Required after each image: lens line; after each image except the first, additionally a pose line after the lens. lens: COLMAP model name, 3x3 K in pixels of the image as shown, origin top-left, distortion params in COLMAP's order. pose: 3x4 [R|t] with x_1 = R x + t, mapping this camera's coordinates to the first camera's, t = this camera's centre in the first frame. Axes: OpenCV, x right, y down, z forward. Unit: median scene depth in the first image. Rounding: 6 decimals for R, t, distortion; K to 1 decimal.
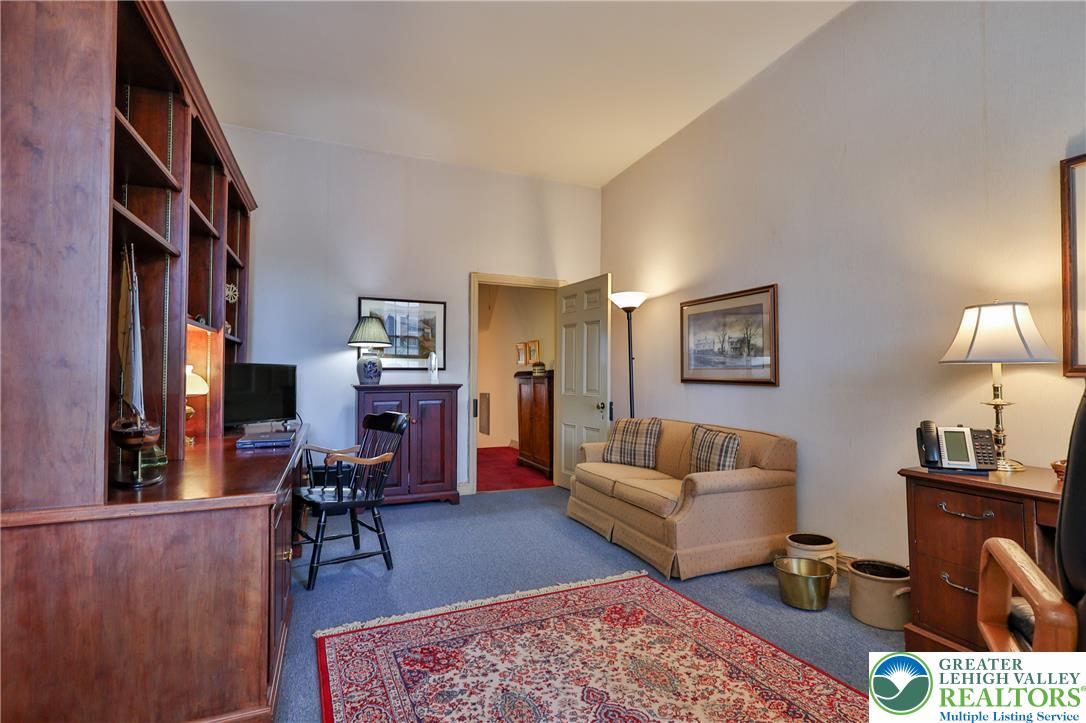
lens RADIAL K [[530.3, 0, 543.0], [0, 530.3, 361.5], [0, 0, 1]] dist [0.002264, 0.000777]
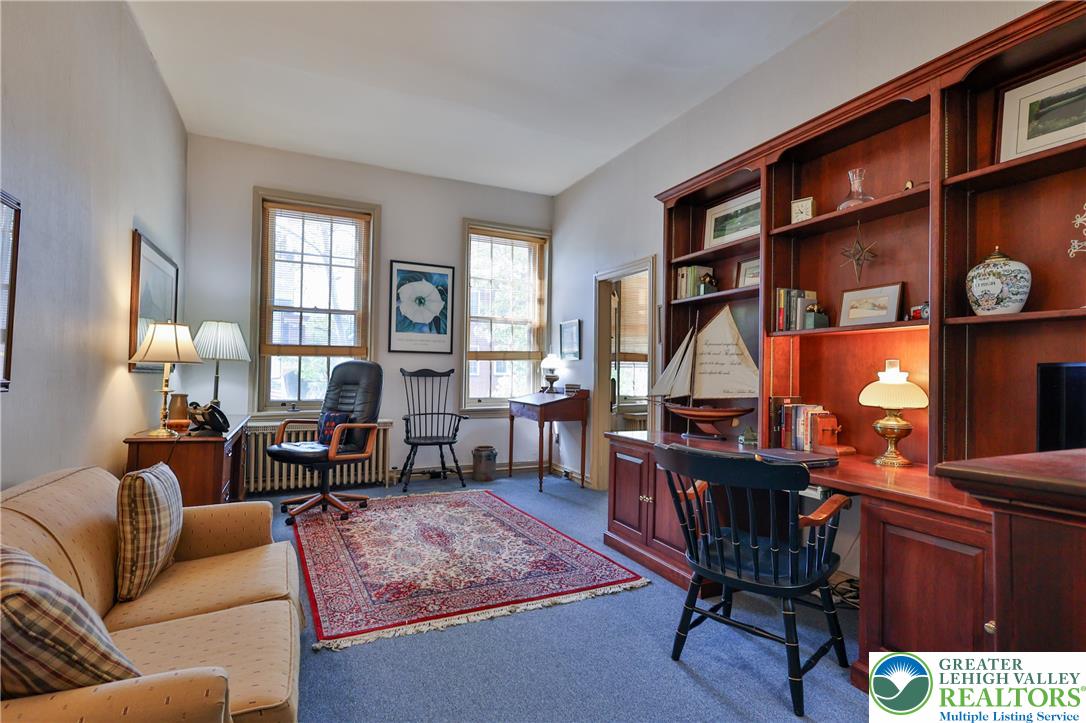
lens RADIAL K [[530.3, 0, 543.0], [0, 530.3, 361.5], [0, 0, 1]] dist [0.002264, 0.000777]
pose [[-0.998368, -0.017168, -0.054459, -0.097438], [-0.014739, 0.998892, -0.044702, 0.046294], [0.055166, -0.043826, -0.997515, 2.382046]]
